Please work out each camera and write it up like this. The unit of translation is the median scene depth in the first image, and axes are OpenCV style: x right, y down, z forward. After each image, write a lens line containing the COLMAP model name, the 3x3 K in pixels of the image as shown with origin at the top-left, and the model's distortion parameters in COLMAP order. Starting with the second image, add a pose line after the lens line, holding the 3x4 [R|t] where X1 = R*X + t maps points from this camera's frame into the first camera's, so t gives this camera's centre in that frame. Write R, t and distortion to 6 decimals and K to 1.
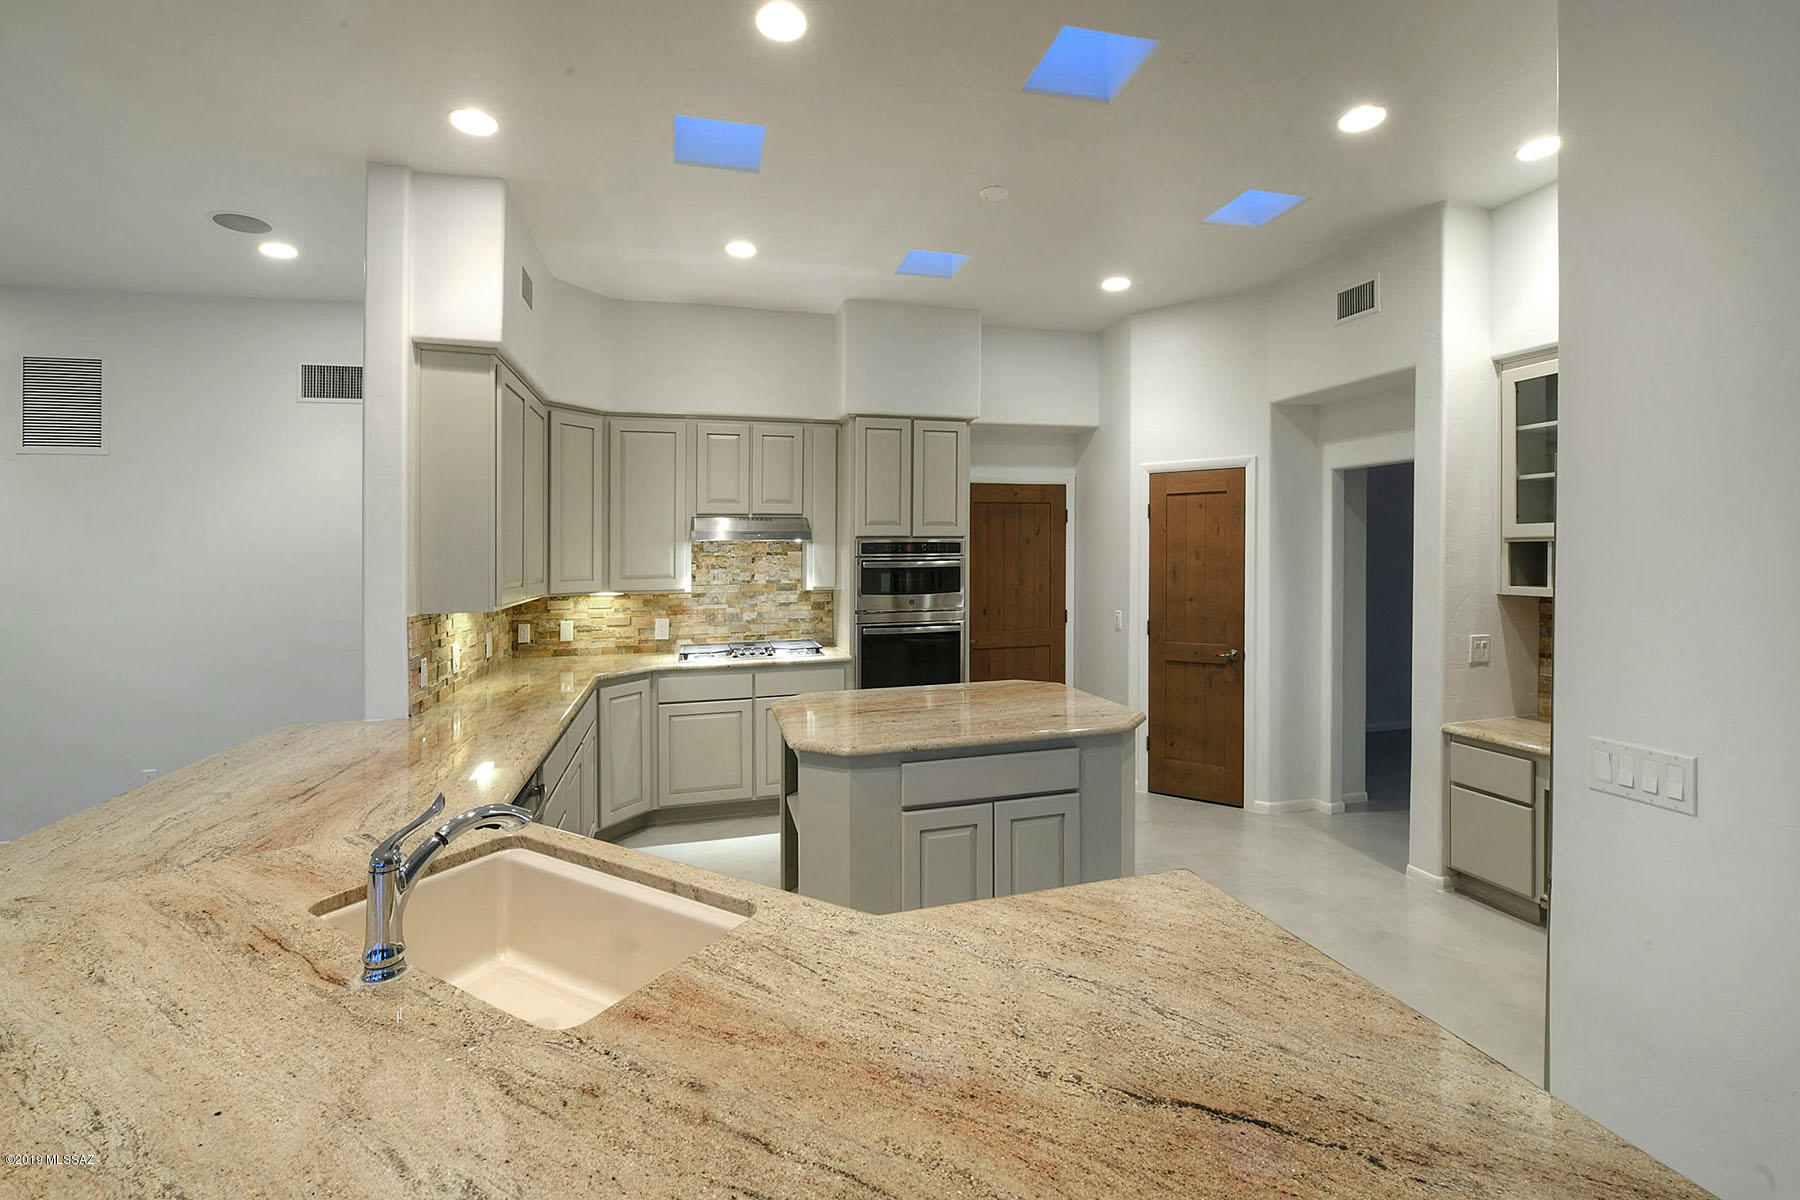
lens RADIAL K [[798.1, 0, 951.0], [0, 798.1, 540.7], [0, 0, 1]] dist [-0.003703, -0.000379]
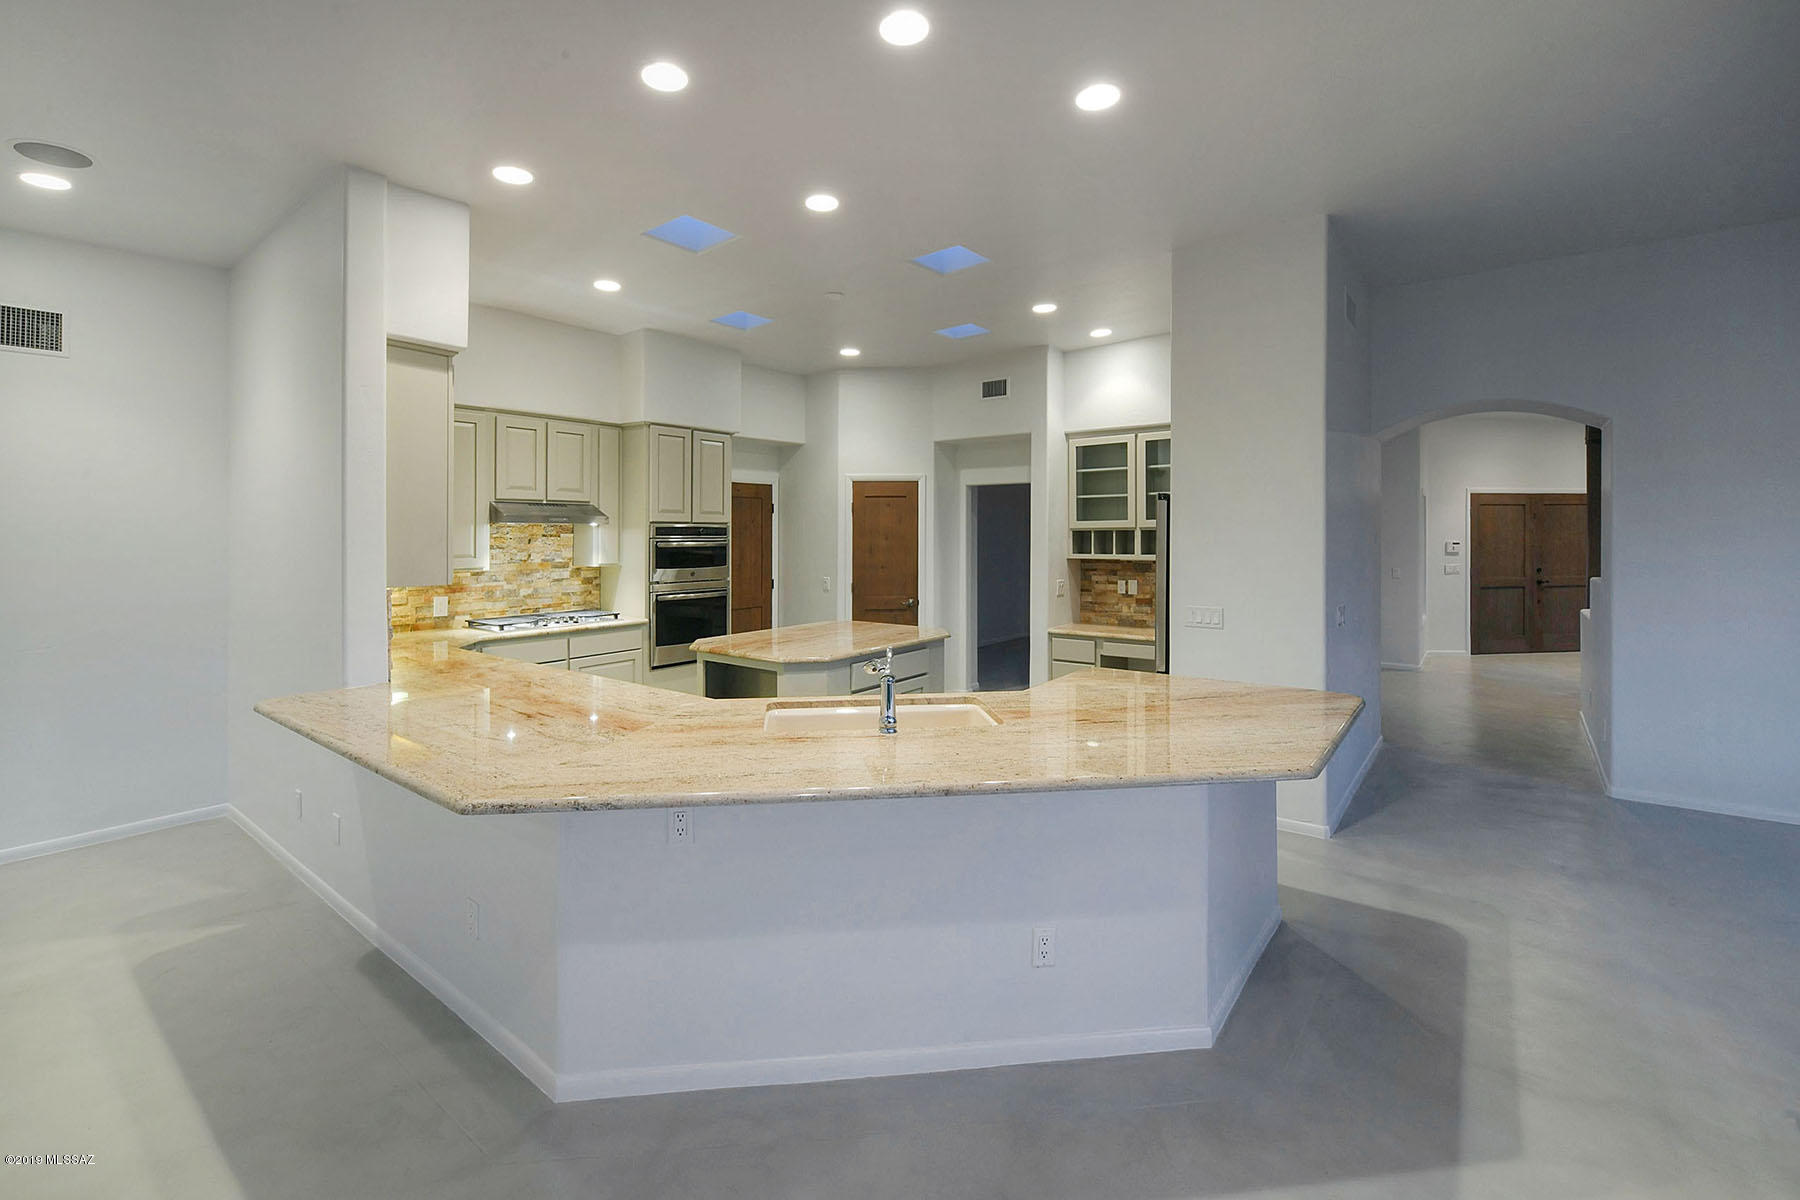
lens RADIAL K [[760.2, 0, 866.7], [0, 760.2, 517.4], [0, 0, 1]] dist [-0.000416, -0.004120]
pose [[0.829775, 0.019128, 0.557770, -0.490023], [-0.010298, 0.999767, -0.018966, 0.007003], [-0.558003, 0.009993, 0.829779, -0.156510]]
